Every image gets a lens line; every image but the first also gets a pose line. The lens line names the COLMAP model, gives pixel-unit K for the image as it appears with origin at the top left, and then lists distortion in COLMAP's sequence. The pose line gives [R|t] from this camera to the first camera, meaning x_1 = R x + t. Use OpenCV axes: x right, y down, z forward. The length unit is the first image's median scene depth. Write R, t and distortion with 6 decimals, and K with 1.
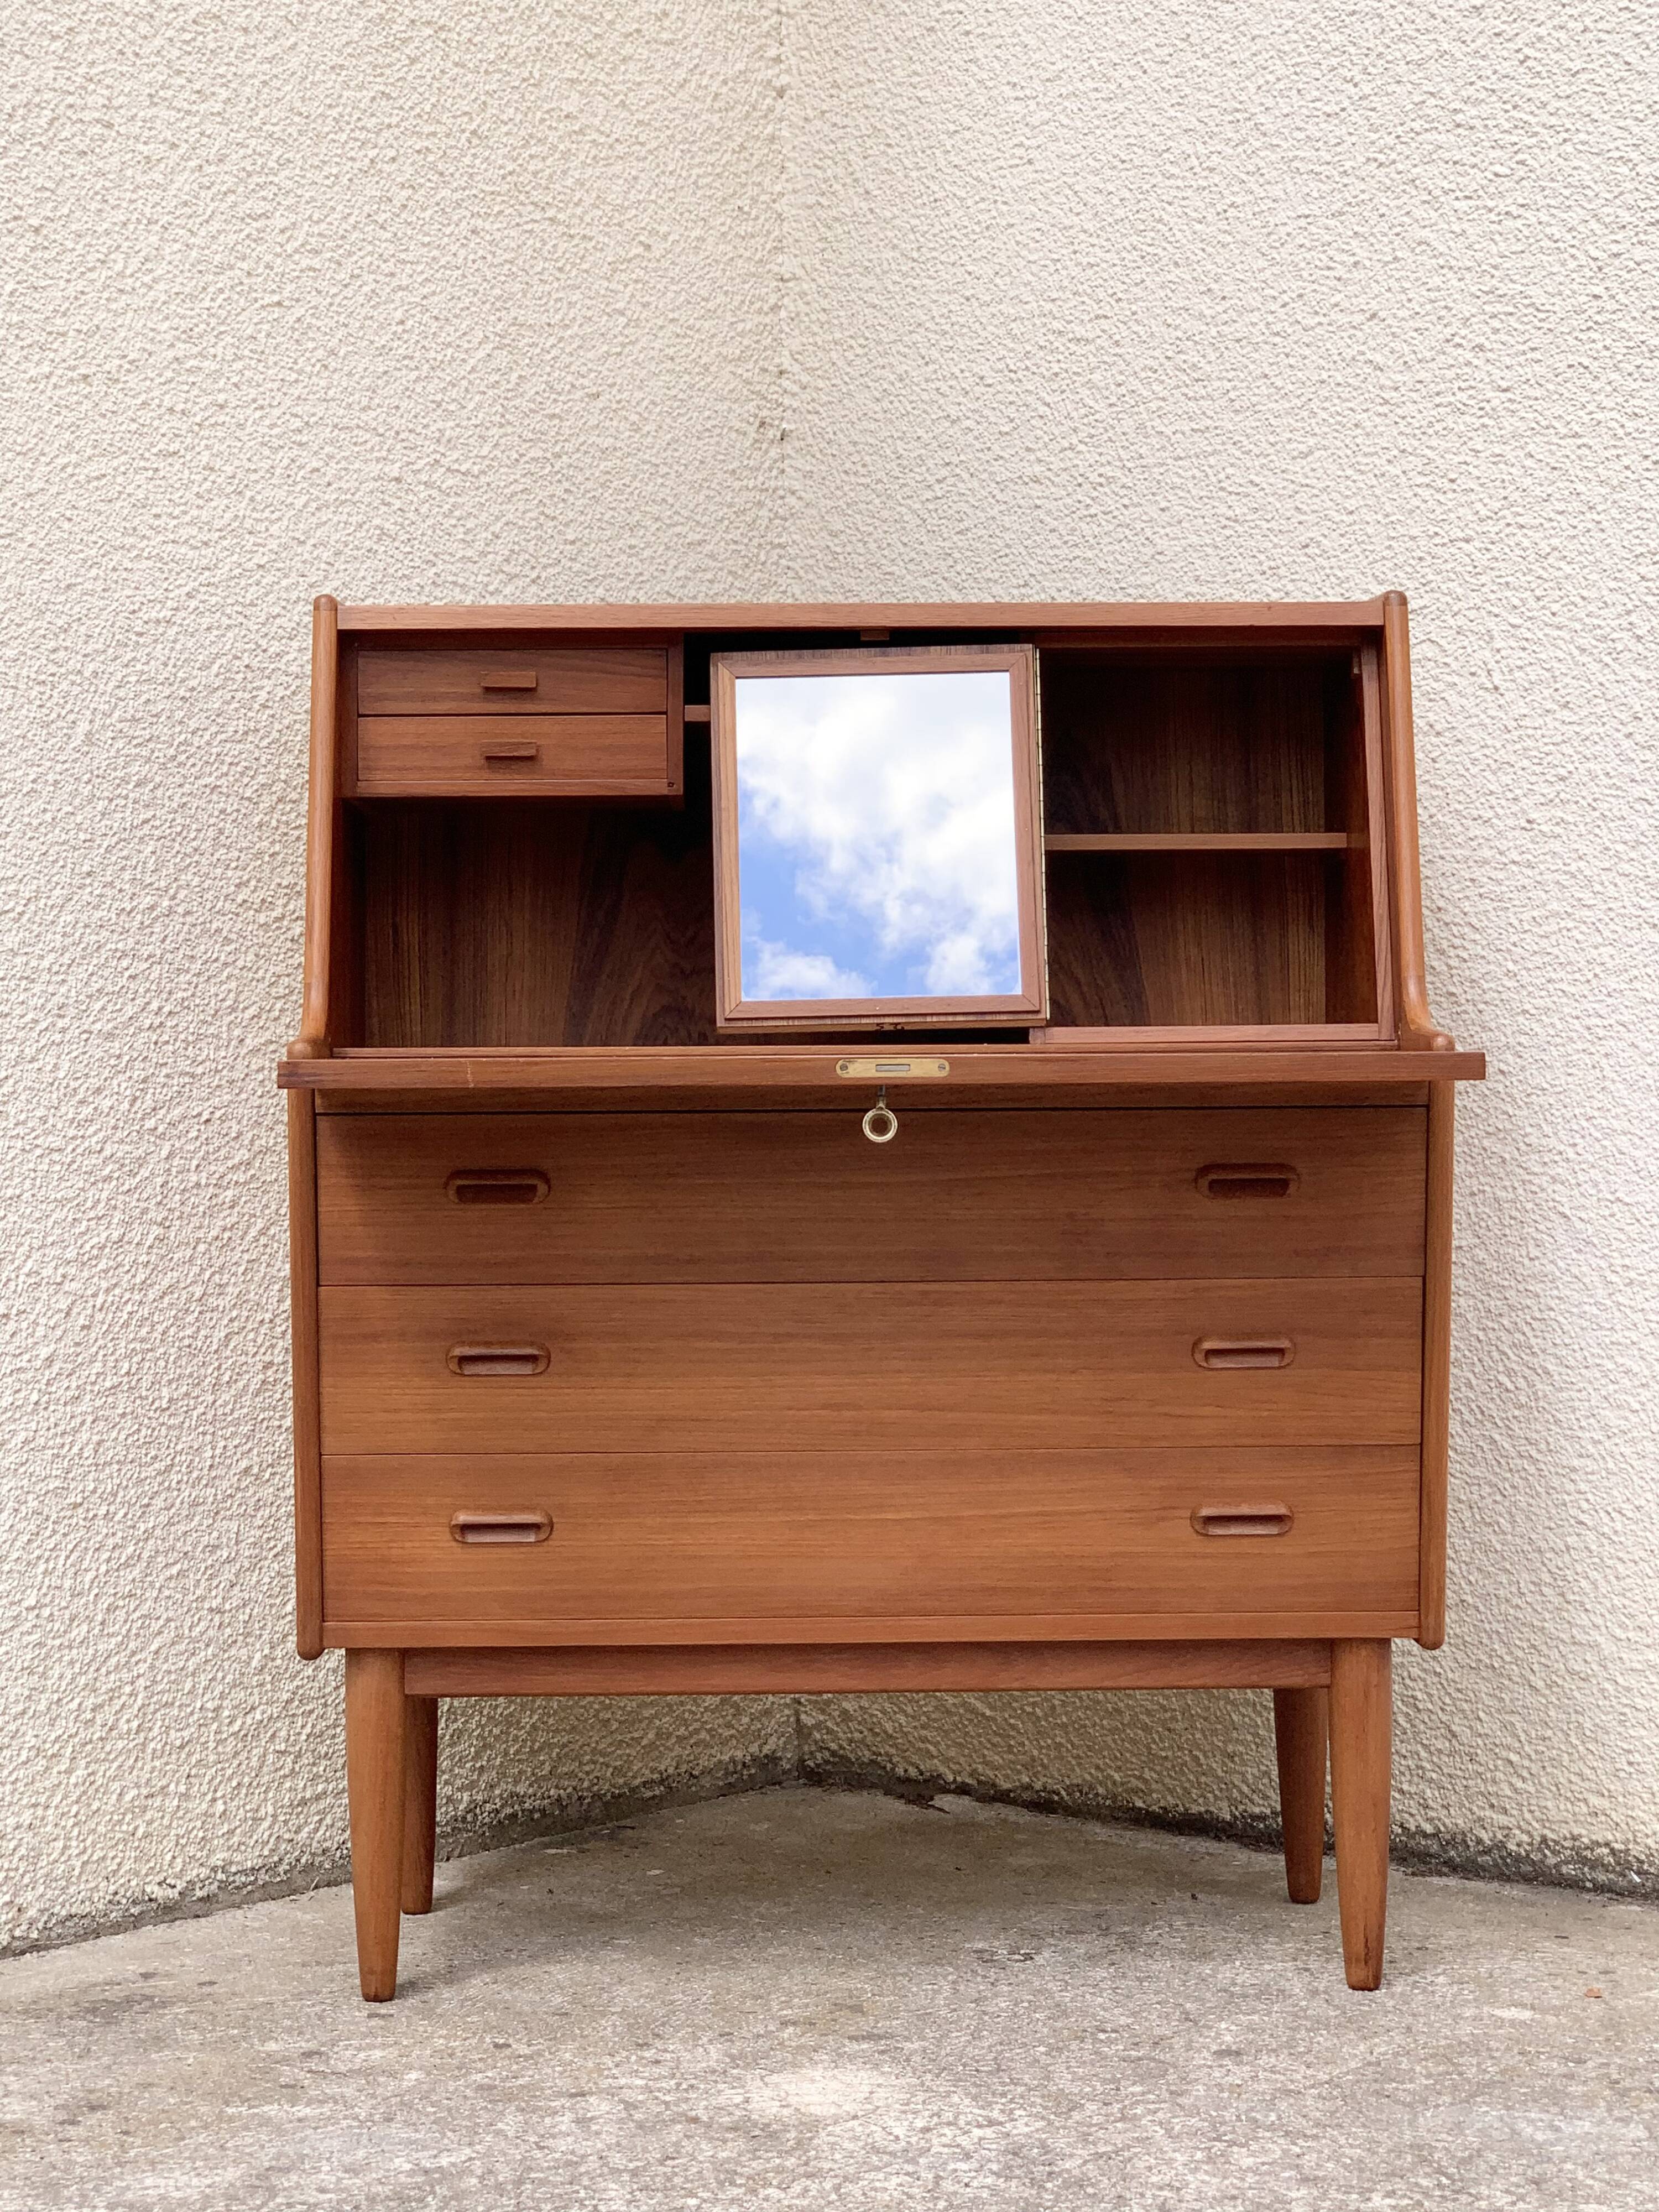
lens RADIAL K [[3992.4, 0, 844.7], [0, 3992.4, 1060.5], [0, 0, 1]] dist [0.116398, 0.000000]
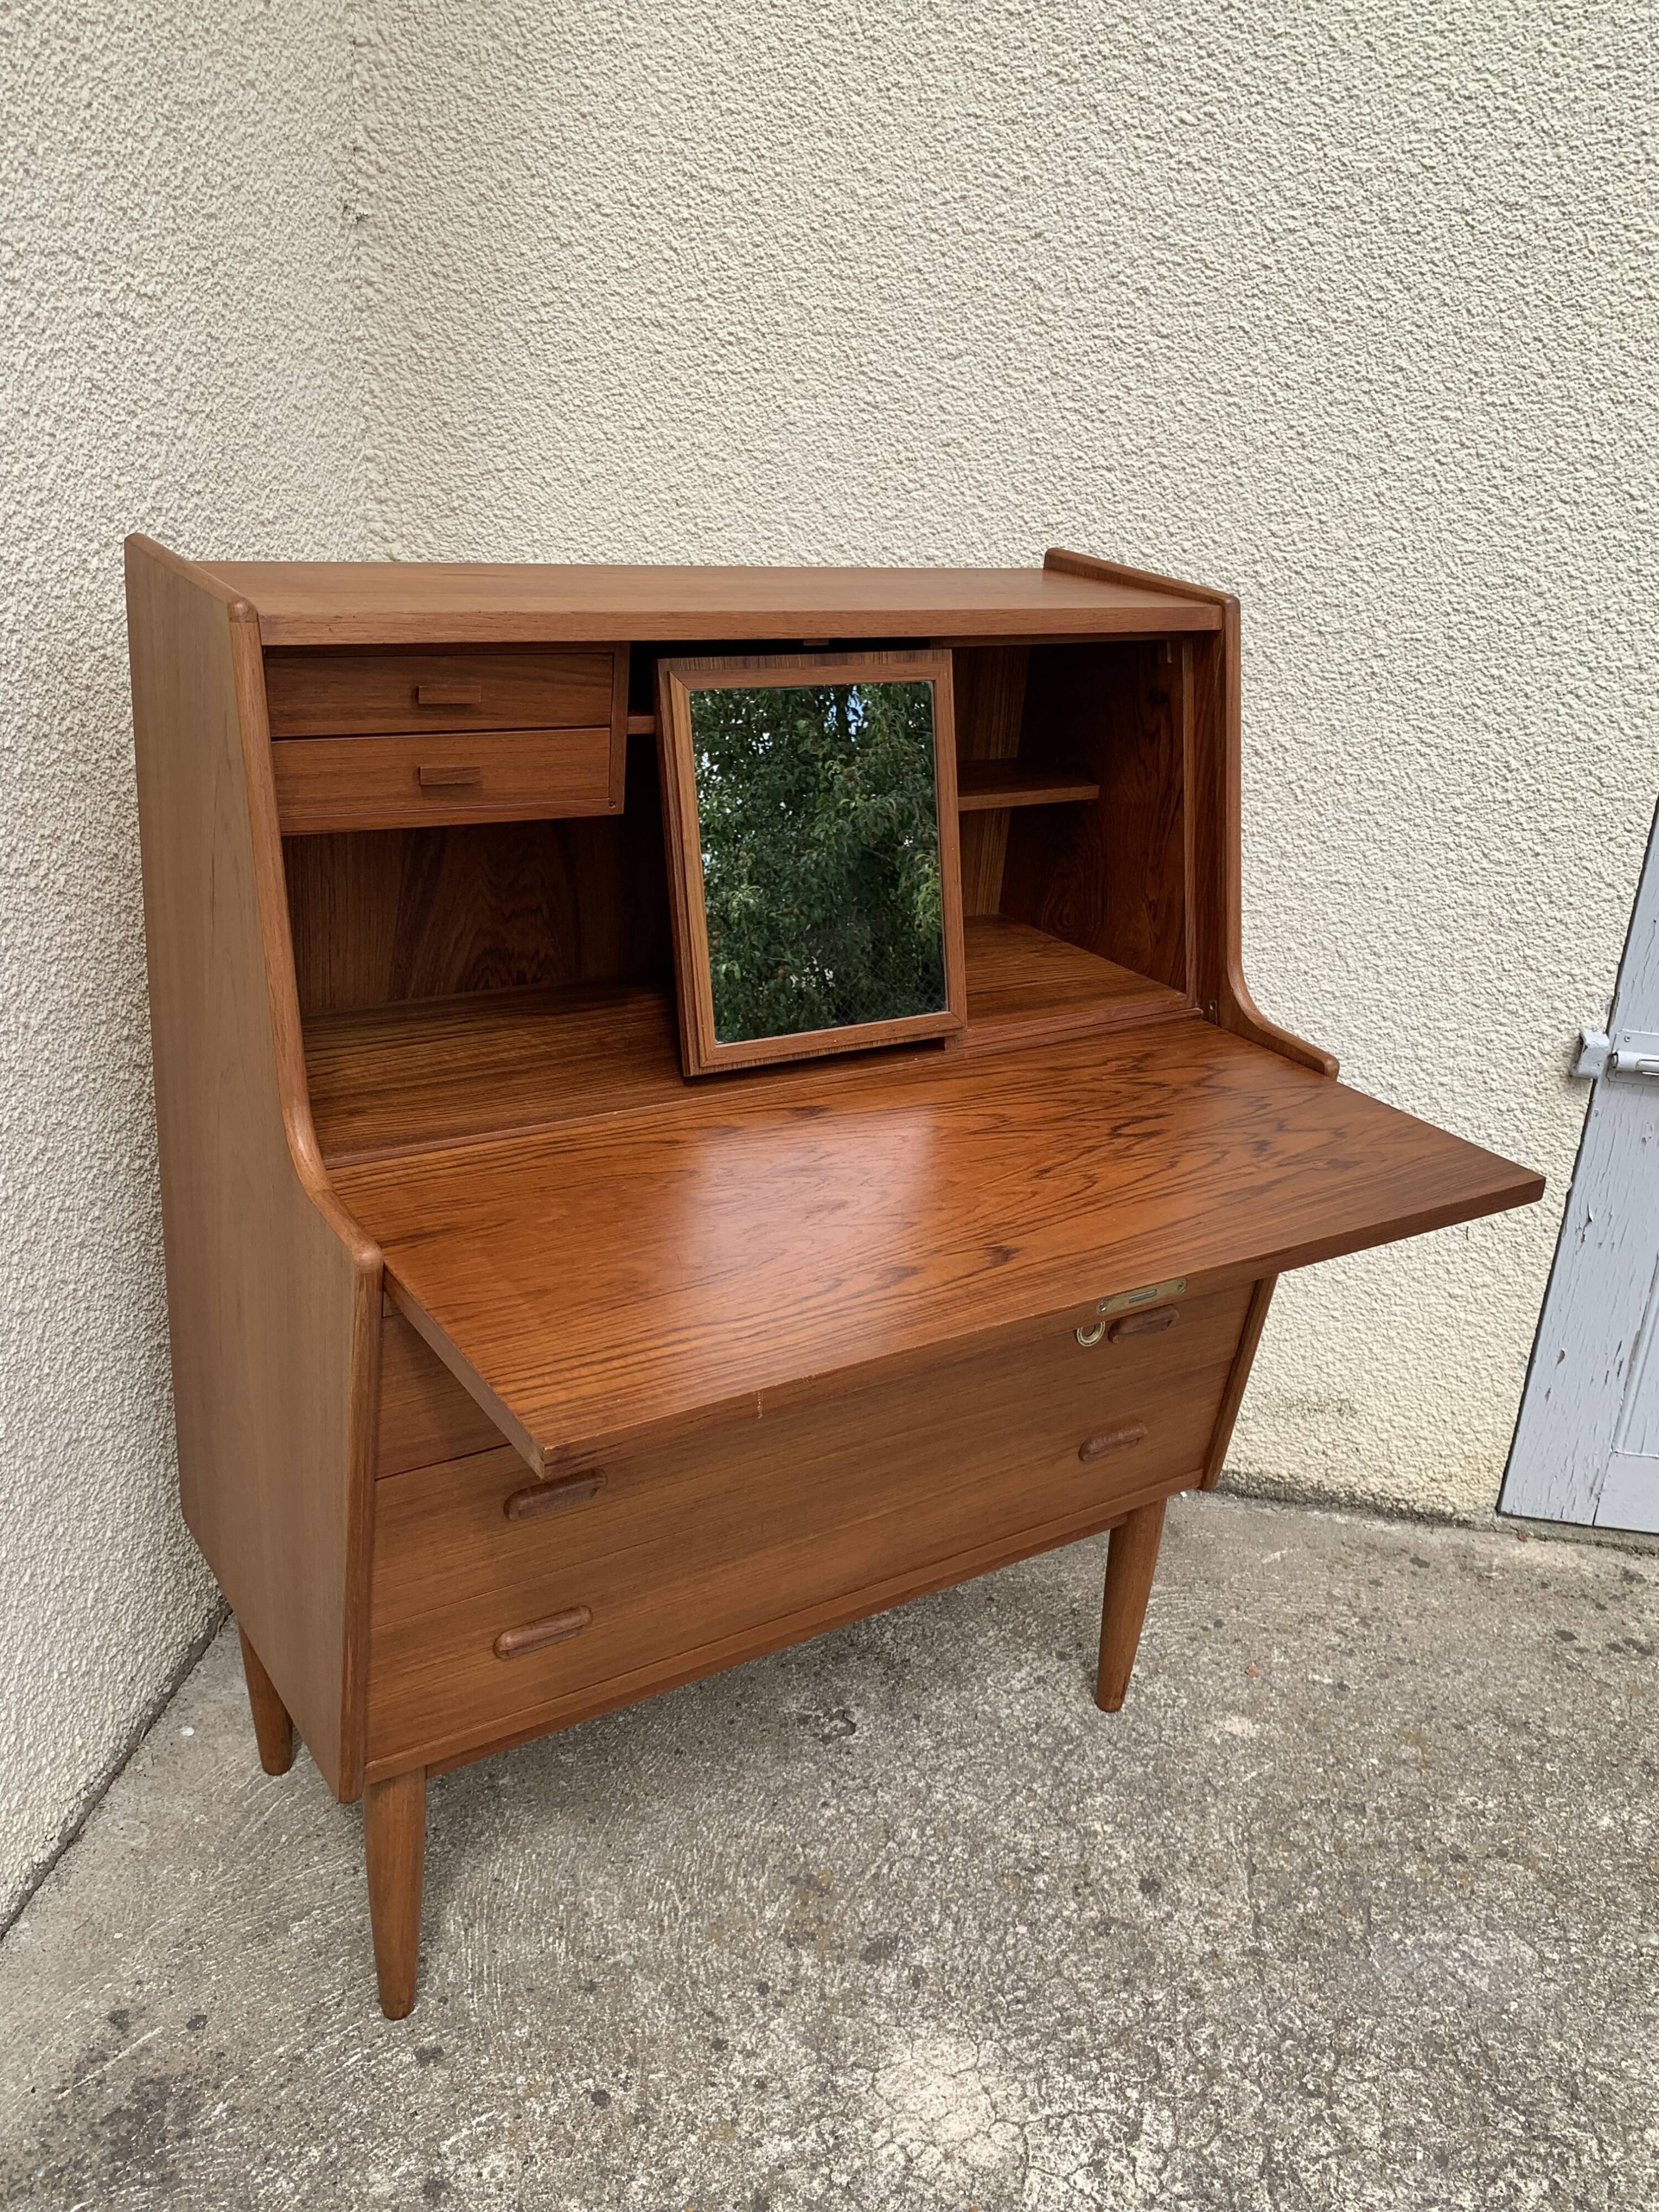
lens RADIAL K [[1860.2, 0, 843.2], [0, 1860.2, 1090.8], [0, 0, 1]] dist [0.026497, -0.020824]
pose [[0.843573, -0.129334, 0.521208, -0.220416], [-0.083757, 0.927001, 0.365588, -0.161046], [-0.530443, -0.352055, 0.771160, 0.592680]]
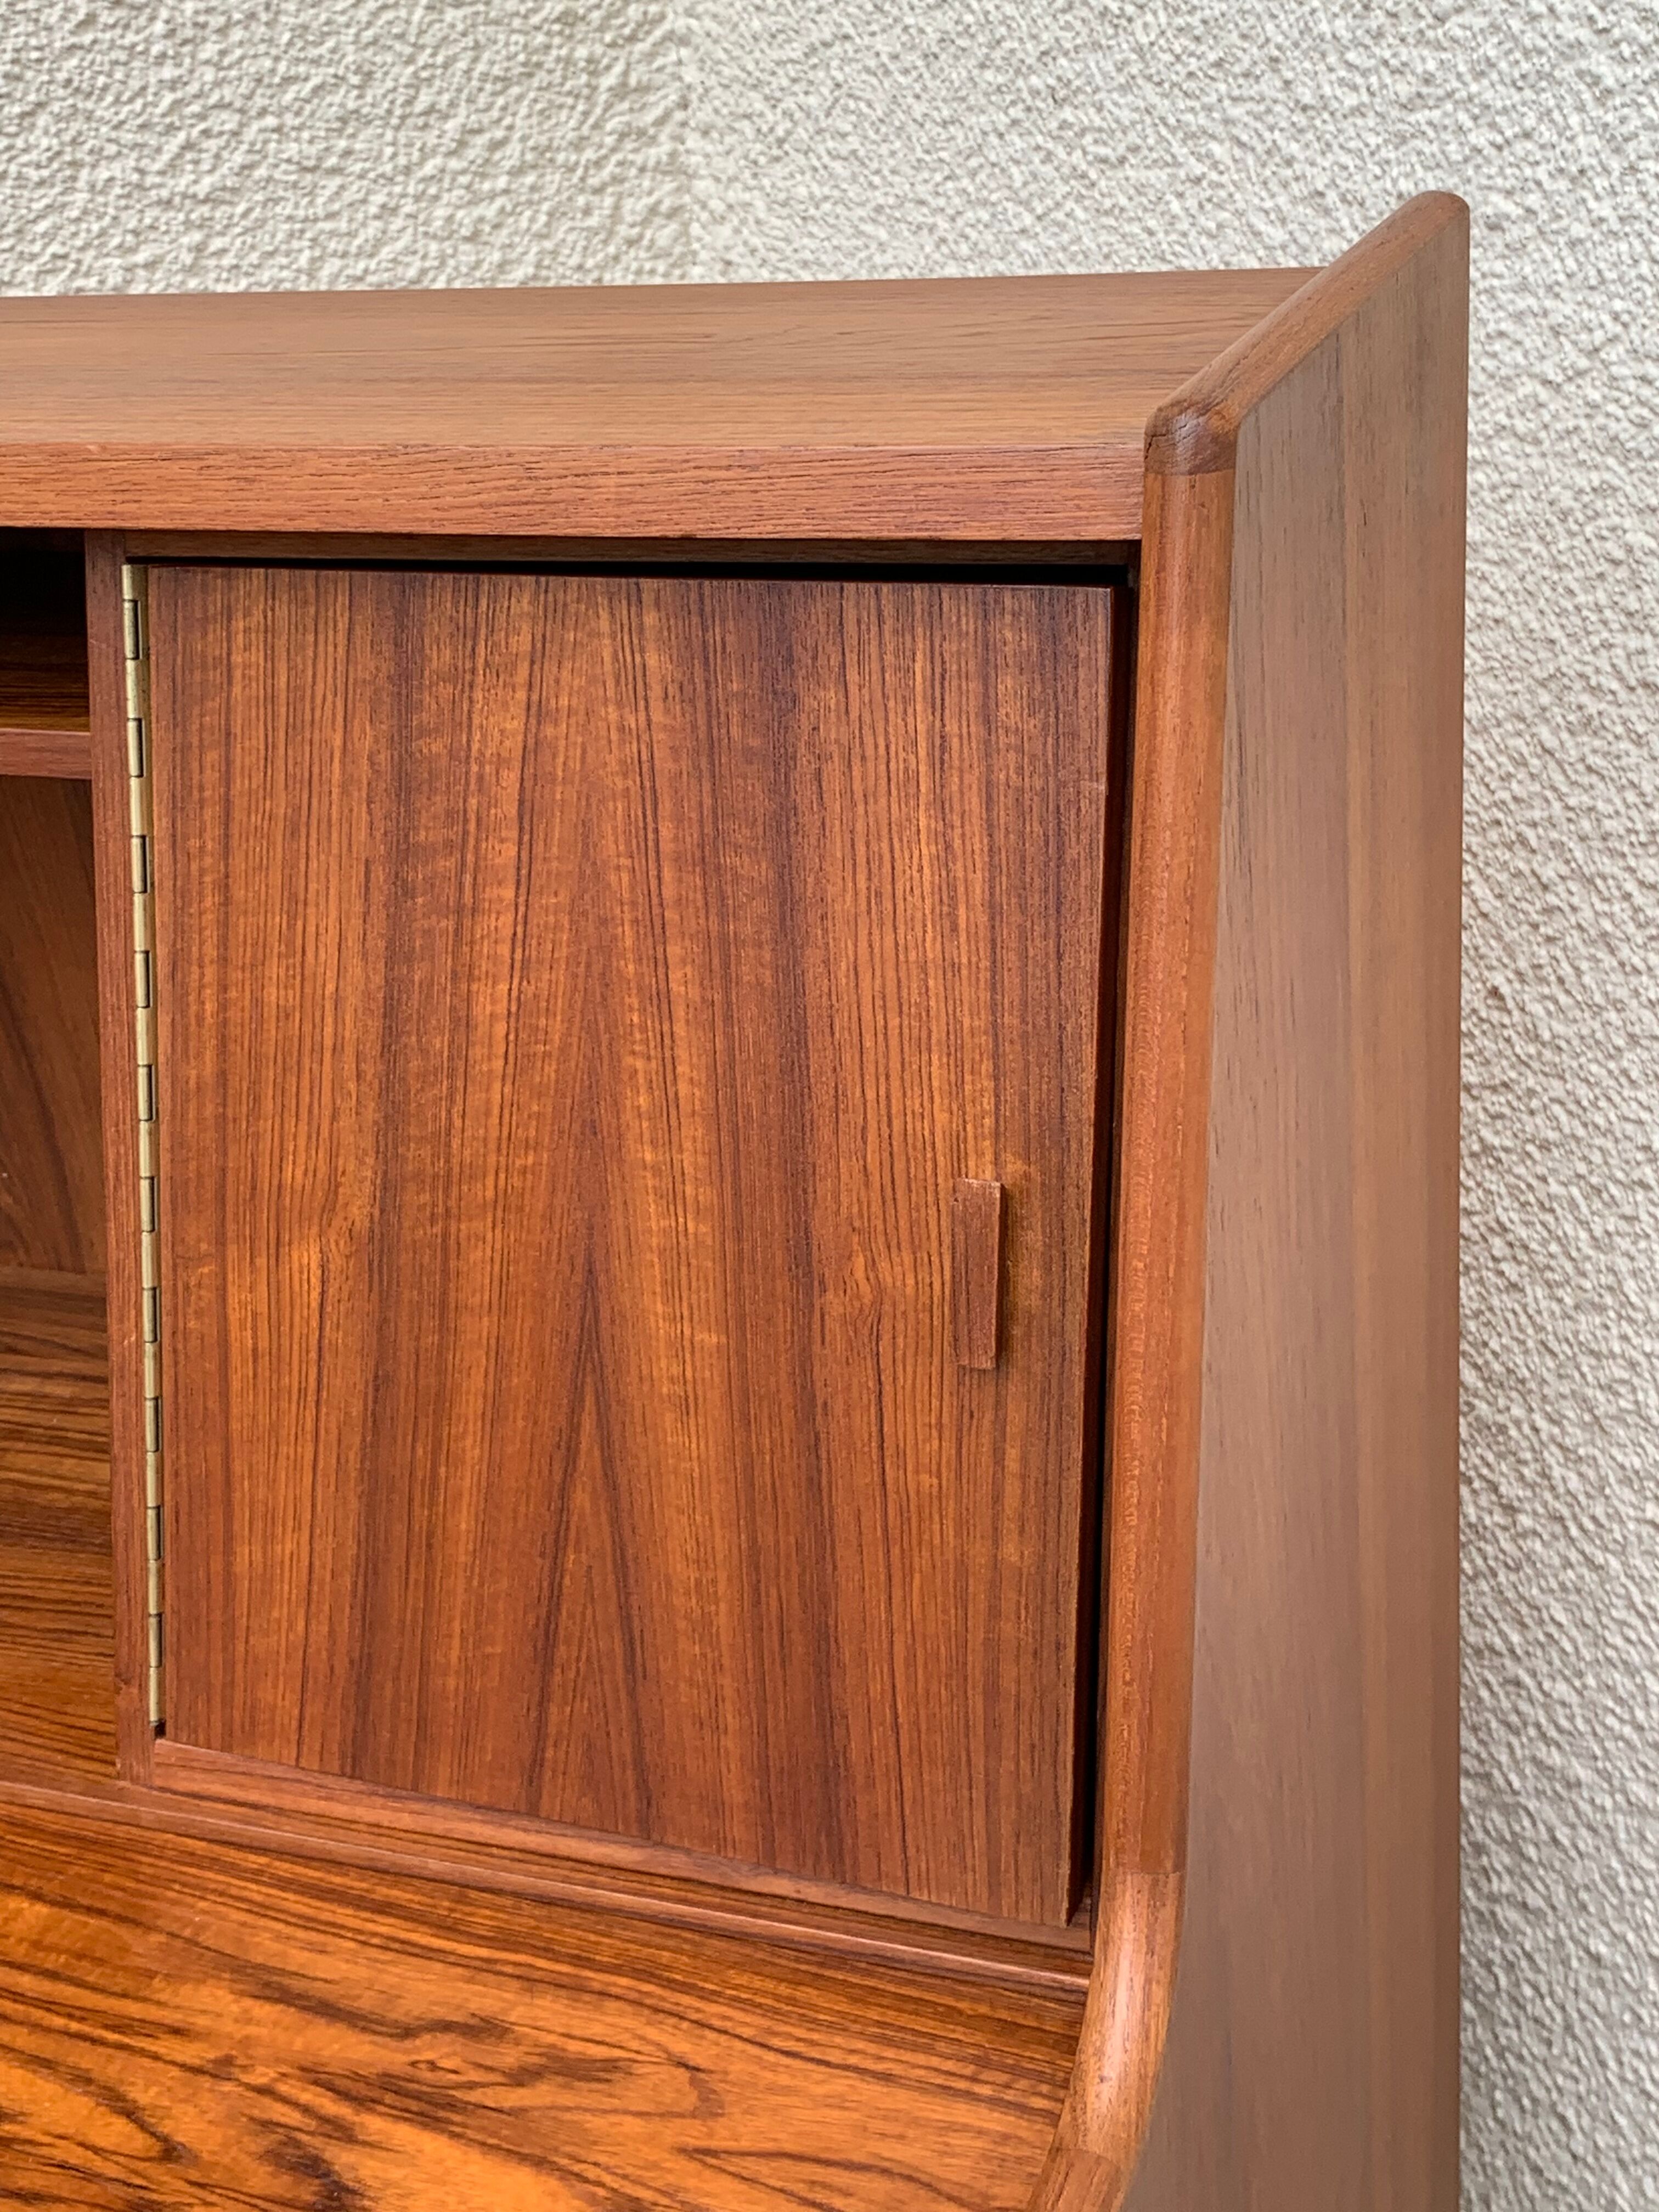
lens RADIAL K [[3093.9, 0, 825.7], [0, 3093.9, 1070.3], [0, 0, 1]] dist [0.069924, 0.000000]
pose [[0.913190, 0.091325, -0.397169, 0.190792], [0.069625, 0.925278, 0.372843, -0.146863], [0.401542, -0.368130, 0.838597, 0.770528]]
